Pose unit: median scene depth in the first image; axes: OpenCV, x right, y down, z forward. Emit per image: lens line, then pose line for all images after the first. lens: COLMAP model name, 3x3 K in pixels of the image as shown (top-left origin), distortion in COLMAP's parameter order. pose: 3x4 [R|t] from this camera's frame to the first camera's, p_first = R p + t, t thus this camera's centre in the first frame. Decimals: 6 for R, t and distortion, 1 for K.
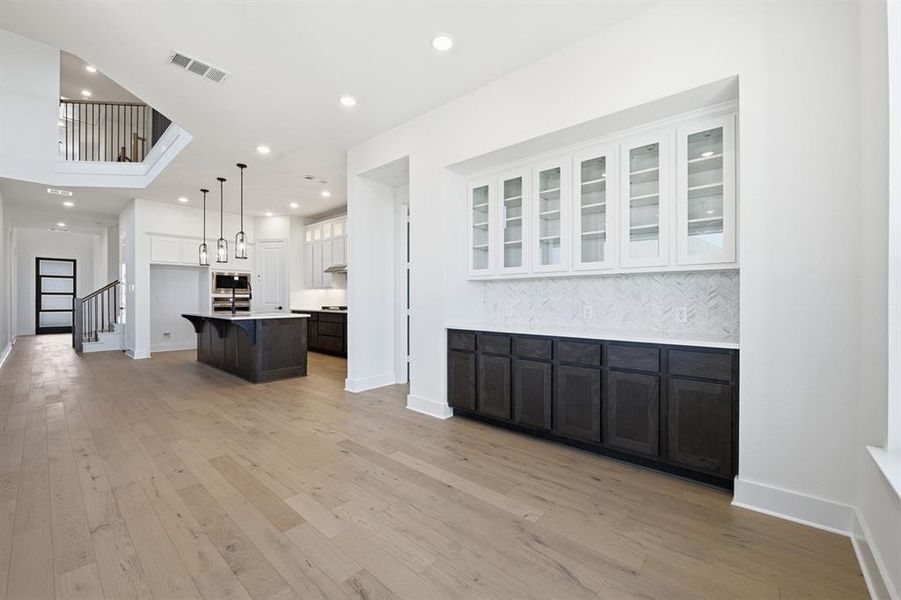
lens RADIAL K [[366.0, 0, 454.7], [0, 366.0, 299.4], [0, 0, 1]] dist [-0.004240, -0.000730]
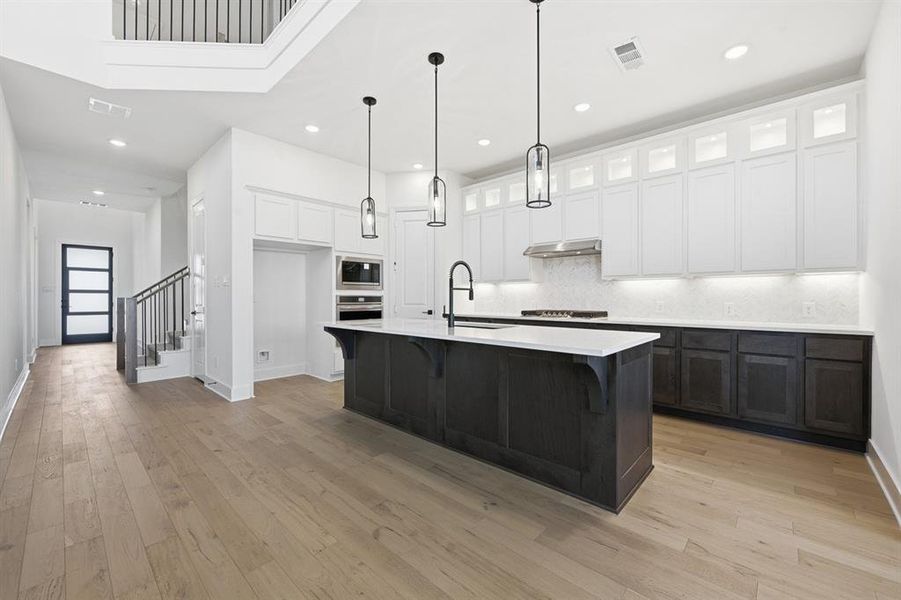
lens RADIAL K [[366.0, 0, 451.5], [0, 366.0, 298.5], [0, 0, 1]] dist [-0.004240, -0.000730]
pose [[0.999520, 0.000668, -0.030968, -0.429712], [-0.000684, 1.000000, -0.000534, -0.001041], [0.030967, 0.000554, 0.999520, 0.361033]]
